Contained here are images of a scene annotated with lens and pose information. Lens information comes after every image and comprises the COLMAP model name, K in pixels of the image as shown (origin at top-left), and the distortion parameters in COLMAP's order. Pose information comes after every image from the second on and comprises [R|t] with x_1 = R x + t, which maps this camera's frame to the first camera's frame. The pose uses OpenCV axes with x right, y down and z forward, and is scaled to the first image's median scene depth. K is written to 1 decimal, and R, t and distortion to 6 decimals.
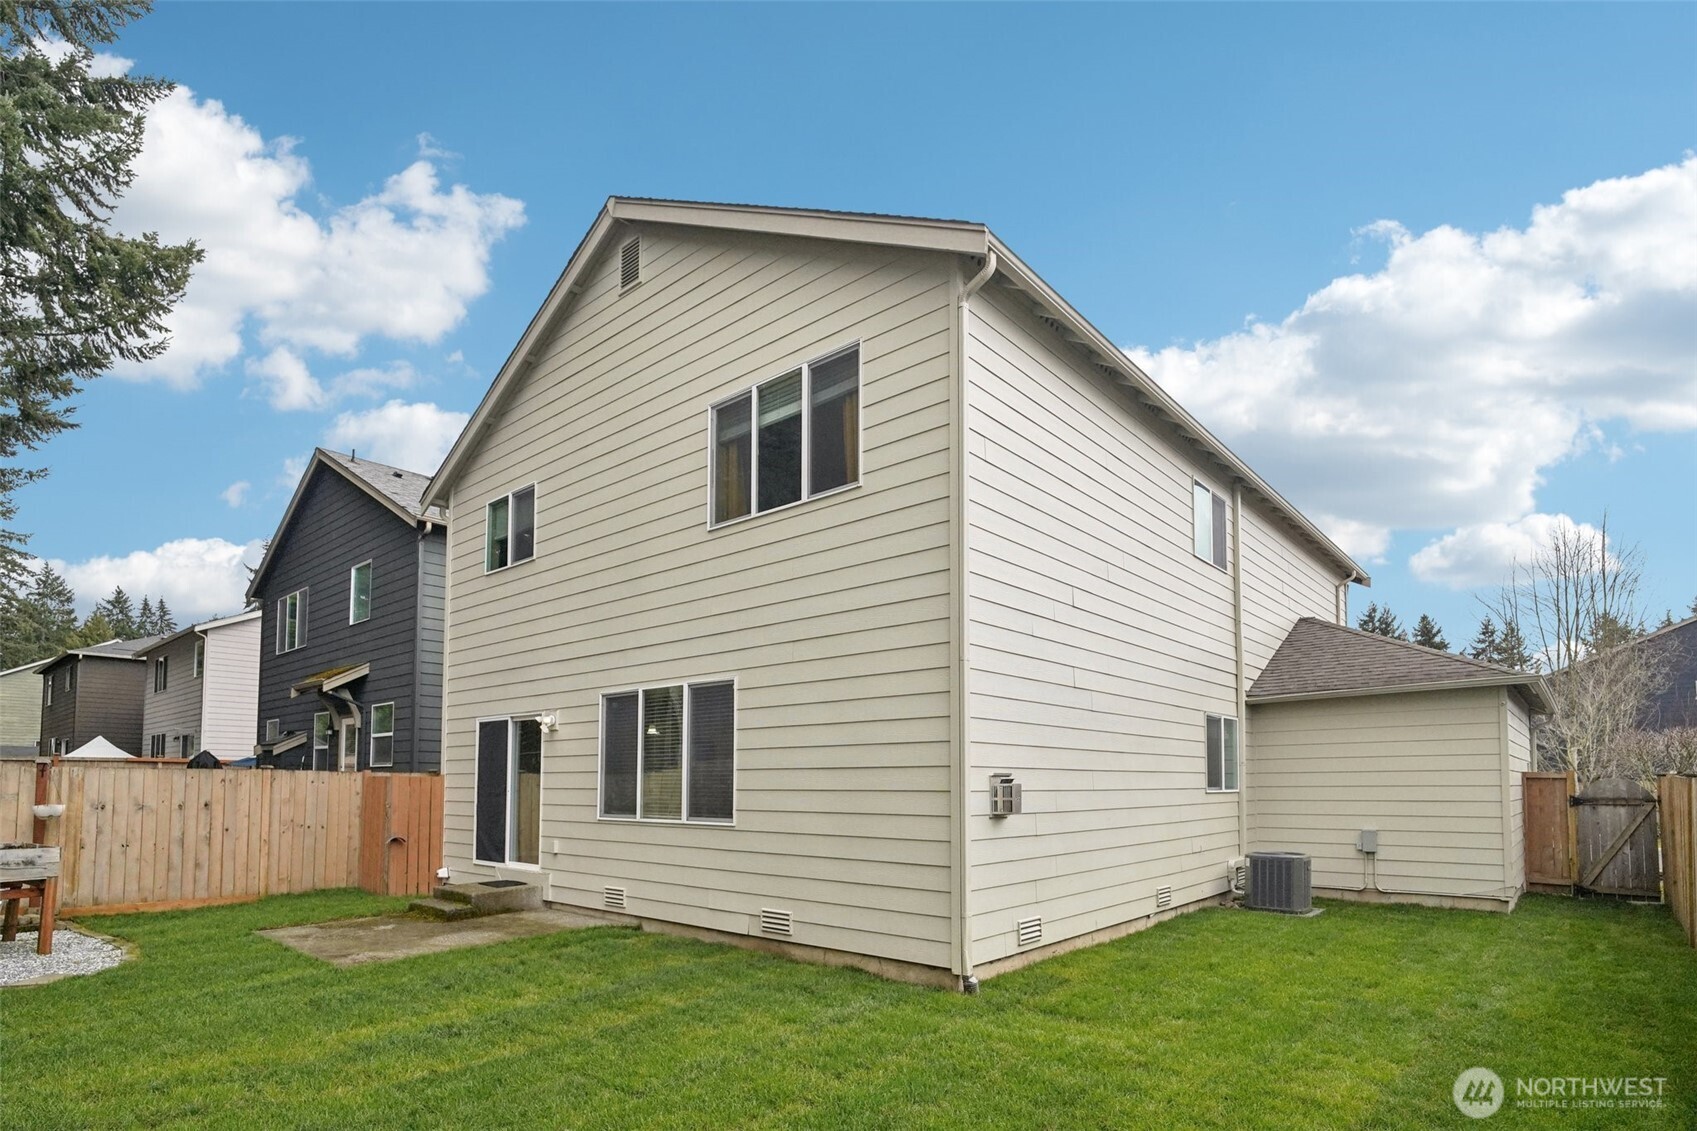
lens RADIAL K [[870.2, 0, 833.5], [0, 870.2, 737.7], [0, 0, 1]] dist [-0.016686, 0.000987]
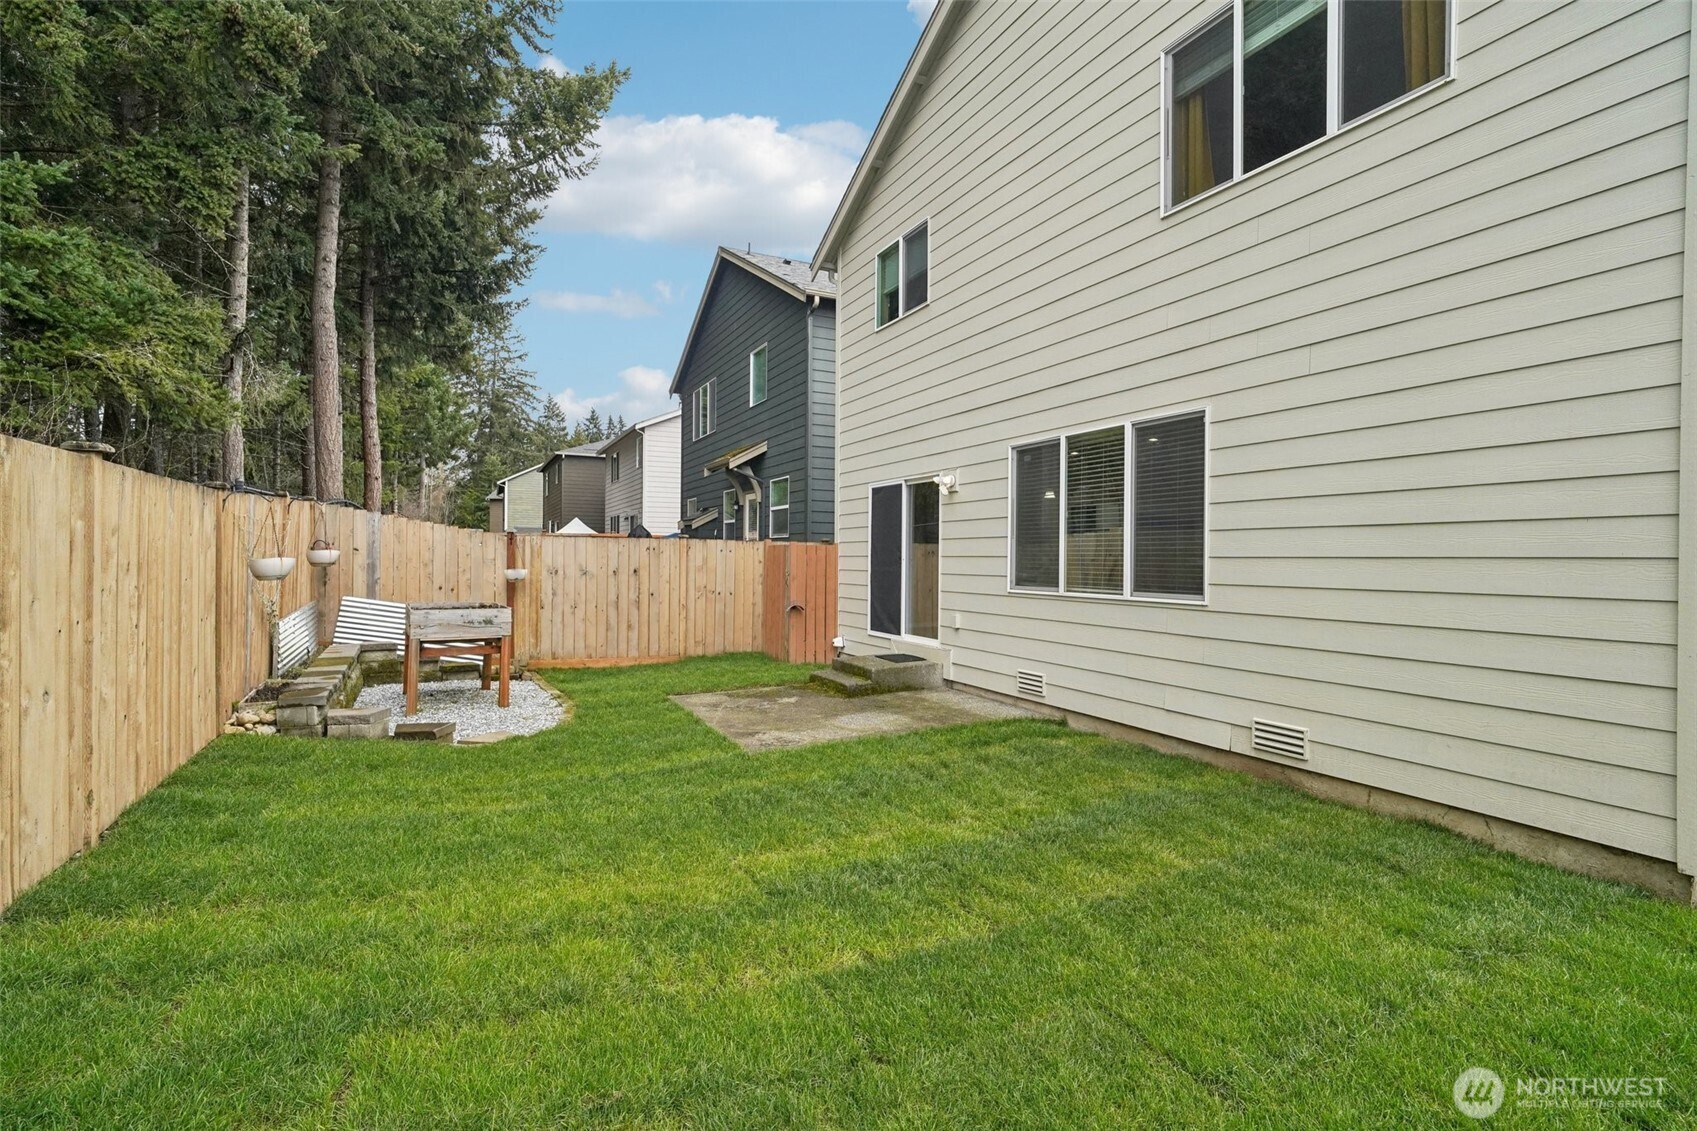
lens RADIAL K [[802.3, 0, 849.2], [0, 802.3, 561.2], [0, 0, 1]] dist [-0.012625, 0.005679]
pose [[0.925046, 0.007232, -0.379786, -0.115800], [0.013783, 0.998521, 0.052585, 0.019427], [0.379605, -0.053878, 0.923578, 0.206617]]
